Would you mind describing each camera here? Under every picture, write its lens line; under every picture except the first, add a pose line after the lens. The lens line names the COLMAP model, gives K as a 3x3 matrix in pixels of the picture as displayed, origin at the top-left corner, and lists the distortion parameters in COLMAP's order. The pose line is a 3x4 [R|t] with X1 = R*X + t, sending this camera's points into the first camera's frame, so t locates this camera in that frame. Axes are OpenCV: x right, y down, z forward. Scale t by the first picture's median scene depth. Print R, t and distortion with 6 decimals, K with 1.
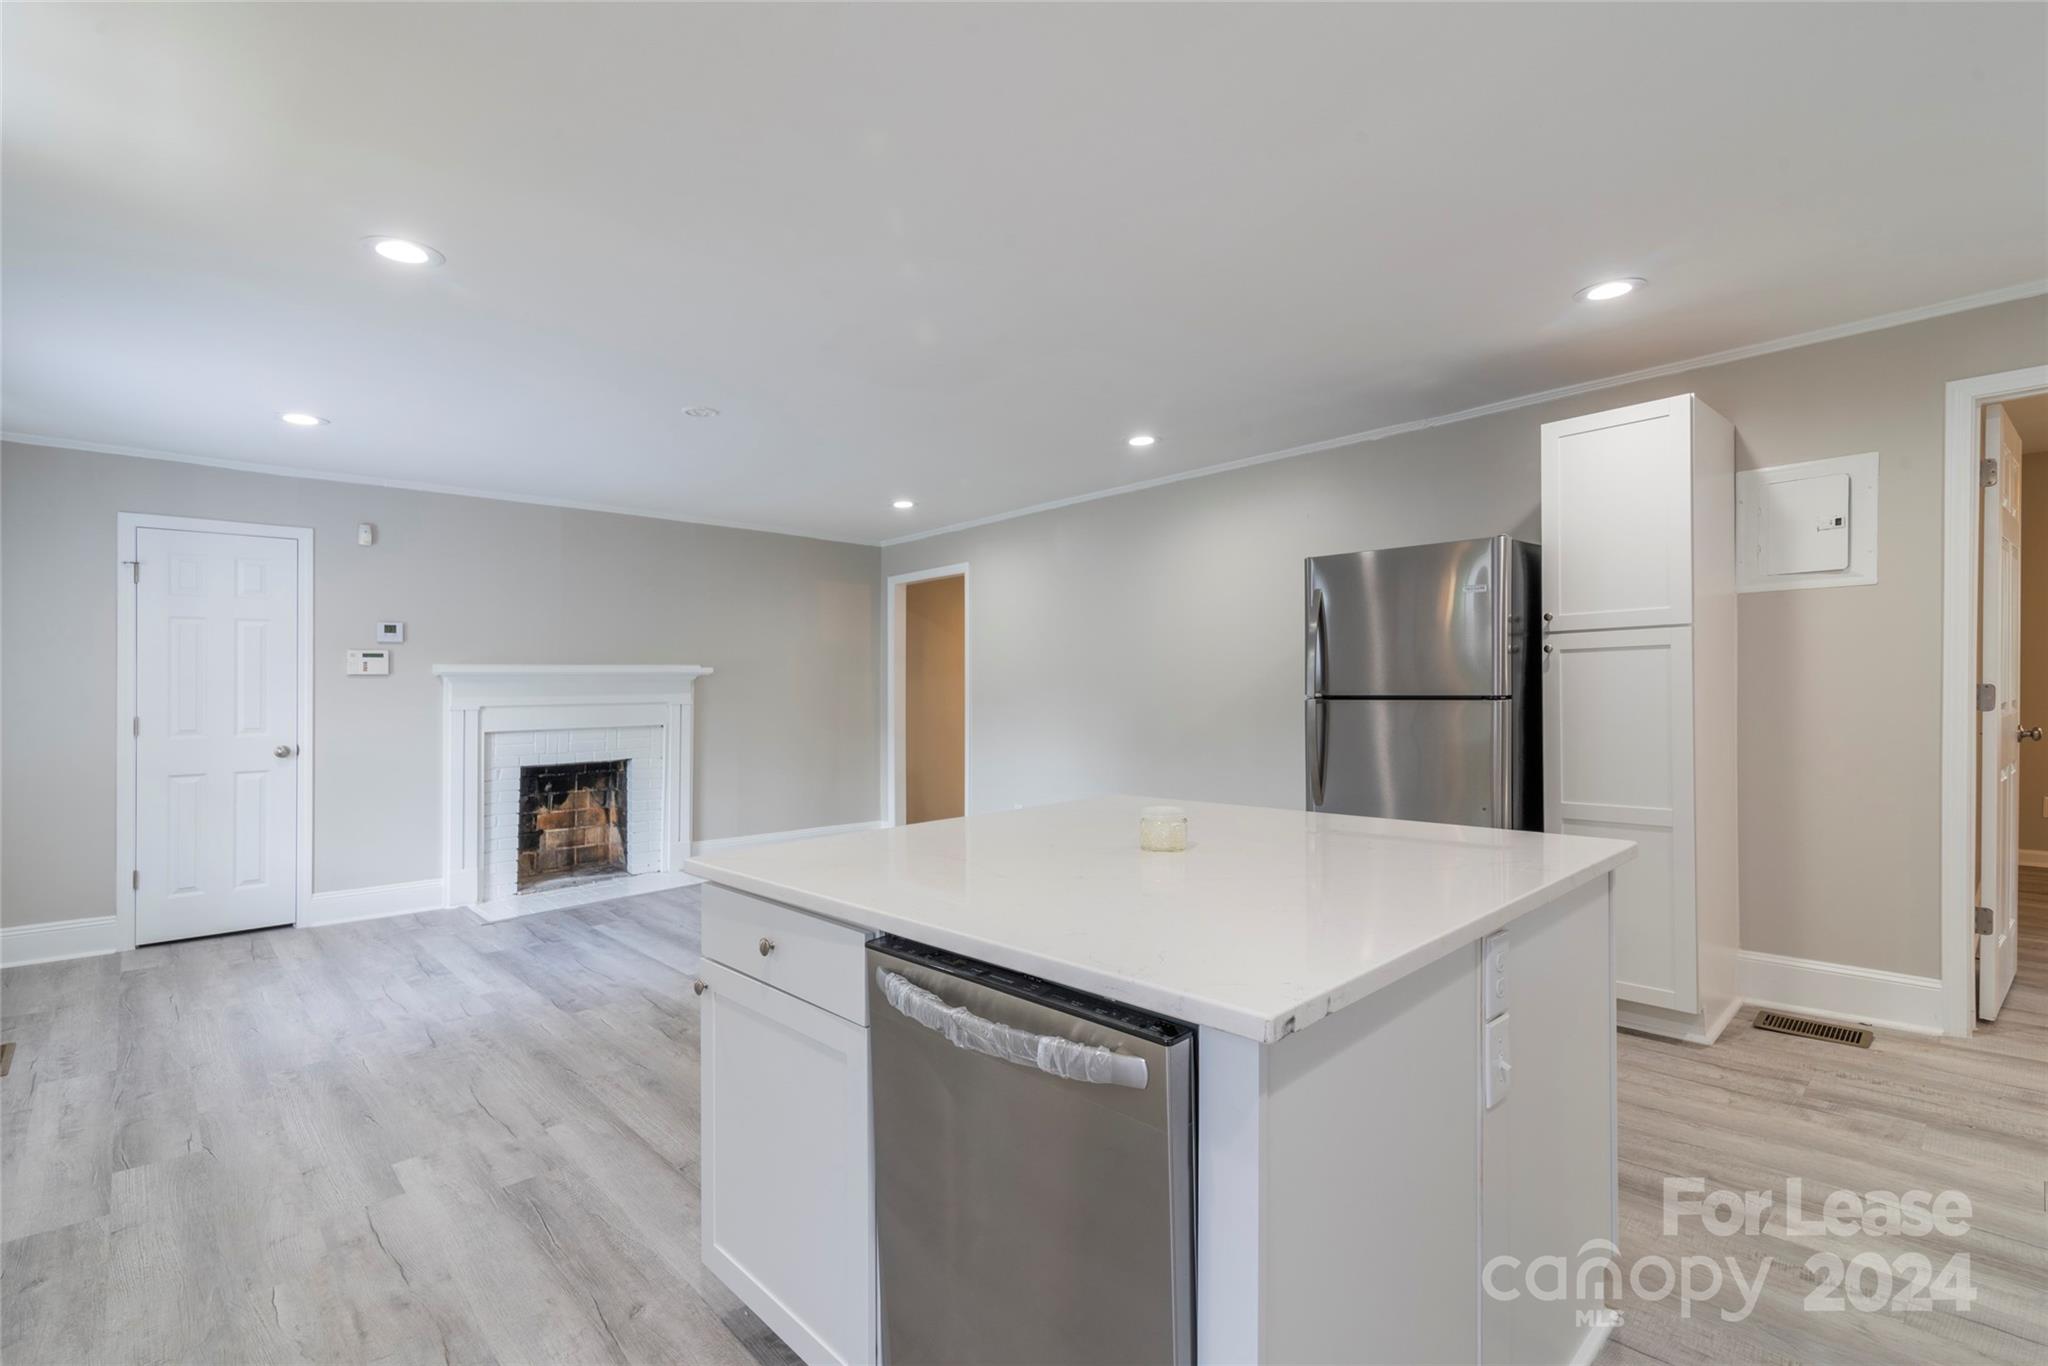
lens RADIAL K [[941.0, 0, 1019.2], [0, 941.0, 688.2], [0, 0, 1]] dist [0.015983, -0.000295]
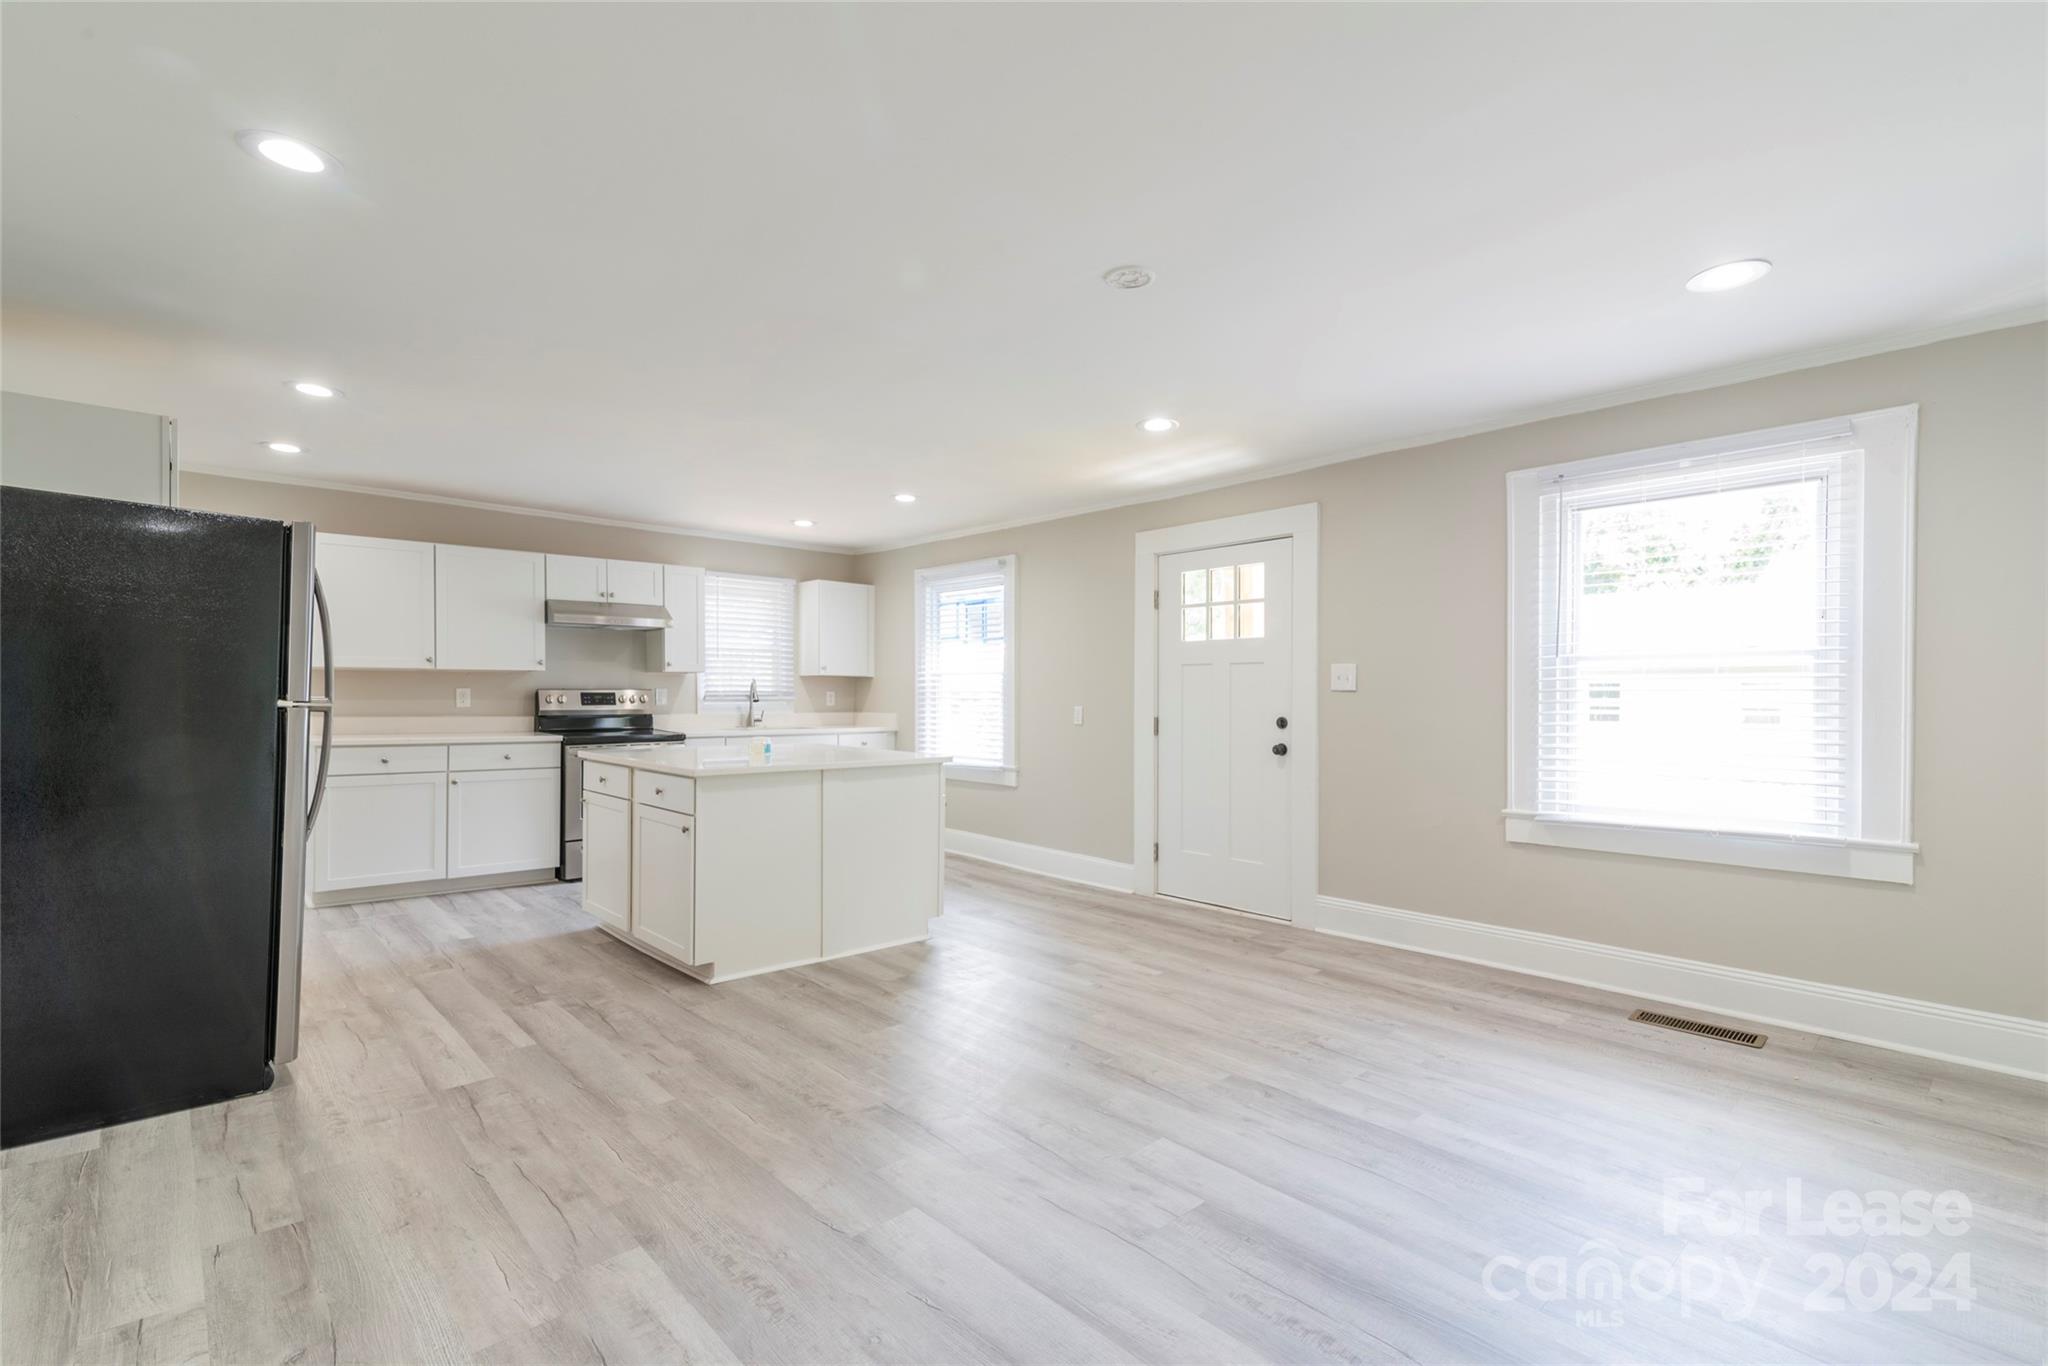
lens RADIAL K [[941.0, 0, 1019.2], [0, 941.0, 688.2], [0, 0, 1]] dist [0.015983, -0.000295]
pose [[-0.999905, 0.008995, 0.010403, -0.192247], [0.008993, 0.999960, -0.000174, 0.001467], [-0.010404, -0.000081, -0.999946, 1.189169]]
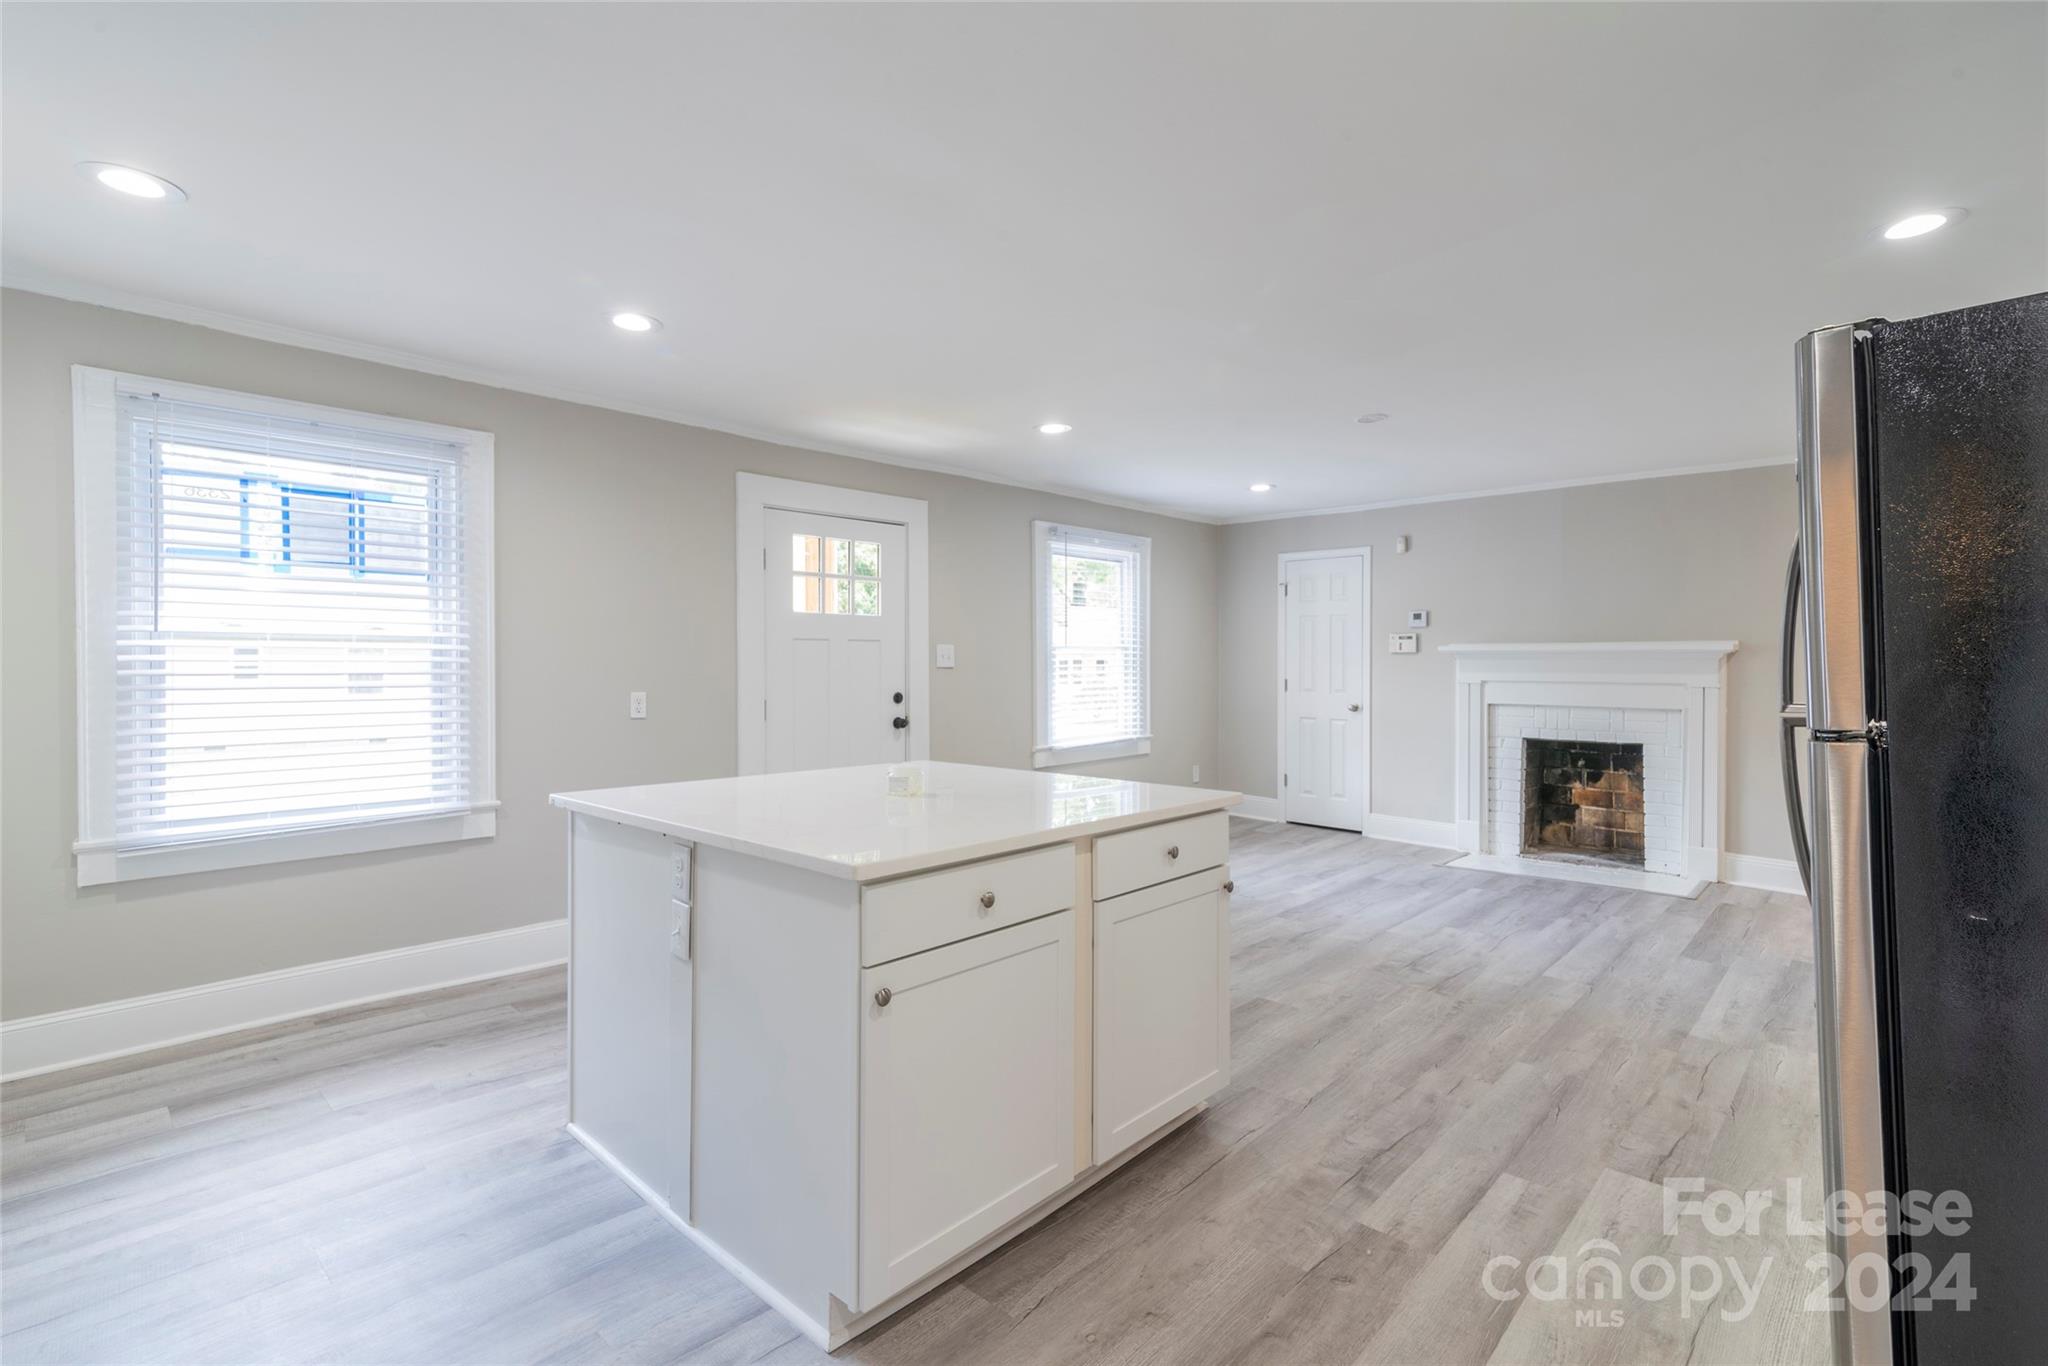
lens RADIAL K [[944.2, 0, 1023.6], [0, 944.2, 655.9], [0, 0, 1]] dist [0.014586, -0.001445]
pose [[0.069116, 0.007257, -0.997582, 0.518215], [-0.007896, 0.999946, 0.006727, -0.013464], [0.997577, 0.007412, 0.069170, 0.365462]]
